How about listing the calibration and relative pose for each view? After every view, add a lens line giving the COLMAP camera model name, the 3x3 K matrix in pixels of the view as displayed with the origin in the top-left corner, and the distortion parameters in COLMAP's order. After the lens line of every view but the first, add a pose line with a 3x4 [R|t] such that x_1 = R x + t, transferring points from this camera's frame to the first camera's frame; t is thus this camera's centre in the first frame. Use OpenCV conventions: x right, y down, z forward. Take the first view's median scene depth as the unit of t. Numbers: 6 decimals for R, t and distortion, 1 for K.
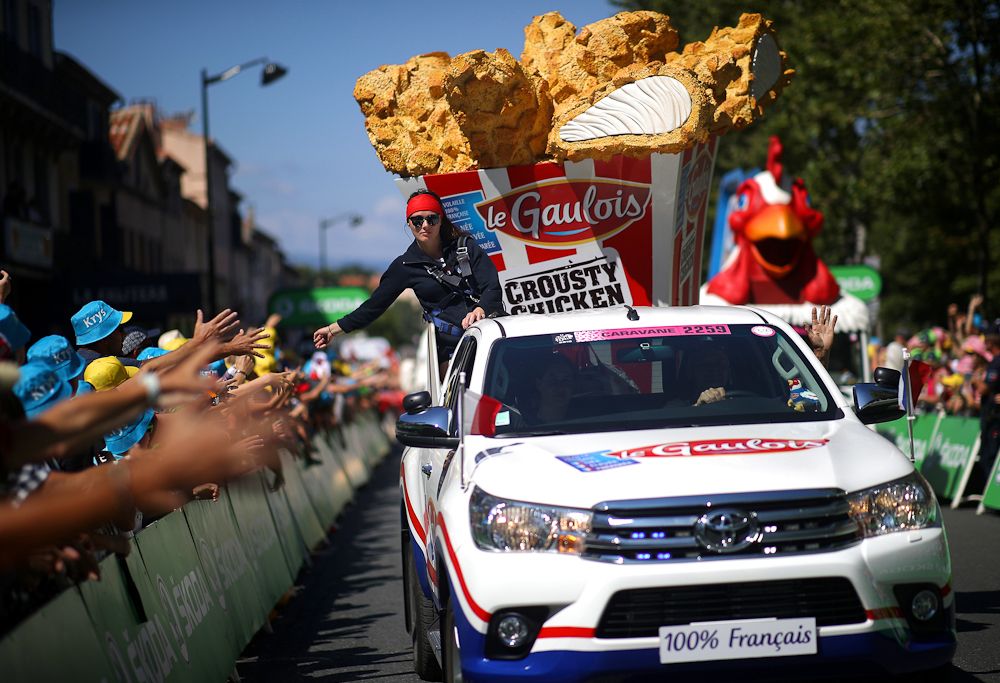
lens RADIAL K [[2786.7, 0, 496.6], [0, 2786.7, 377.7], [0, 0, 1]] dist [0.087046, 0.732913]
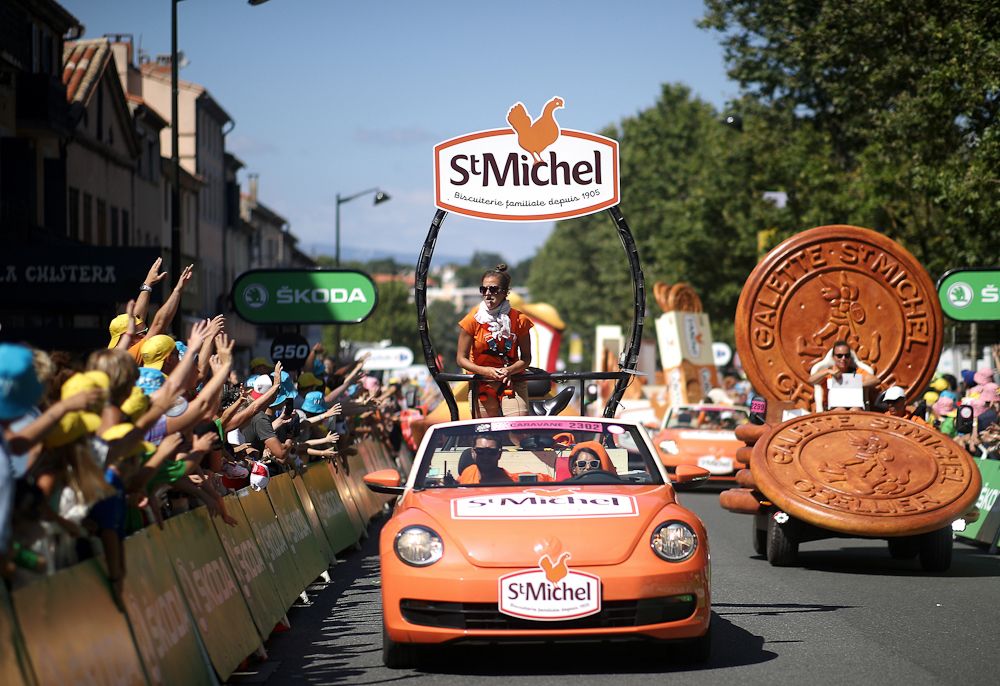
lens RADIAL K [[3333.9, 0, 500.0], [0, 3333.9, 343.0], [0, 0, 1]] dist [0.280698, 1.095814]
pose [[0.999077, 0.039835, -0.016051, 0.001515], [-0.040101, 0.999059, -0.016545, -0.000992], [0.015377, 0.017174, 0.999734, 0.117362]]
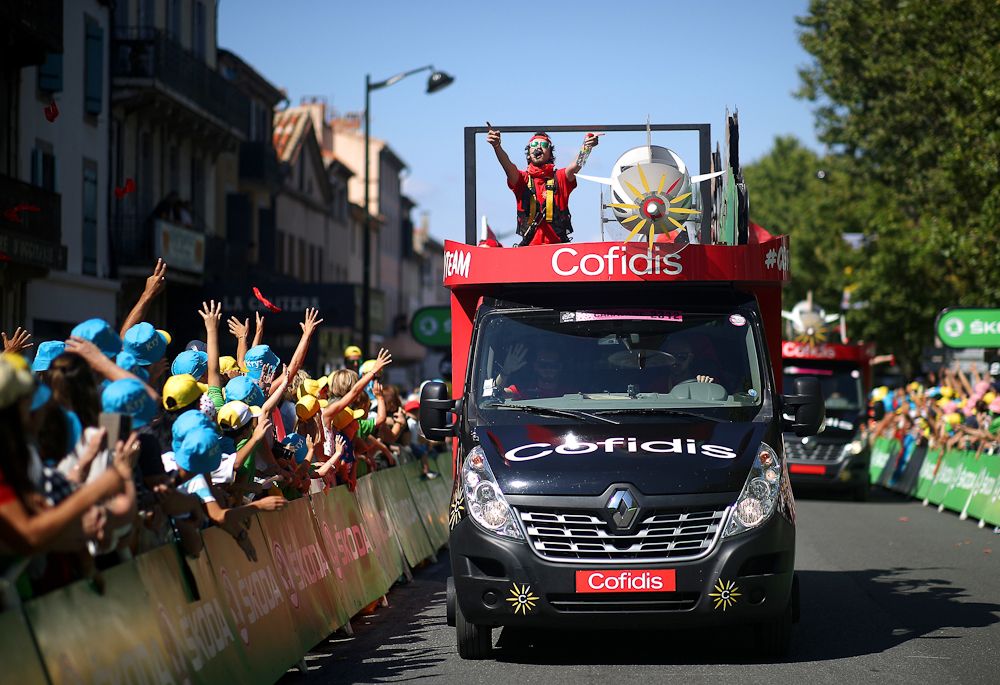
lens RADIAL K [[3021.6, 0, 499.3], [0, 3021.6, 421.2], [0, 0, 1]] dist [0.112700, 1.343602]
pose [[0.996874, 0.047015, -0.063503, 0.015331], [-0.046645, 0.998885, 0.007295, -0.000510], [0.063775, -0.004310, 0.997955, -0.050848]]
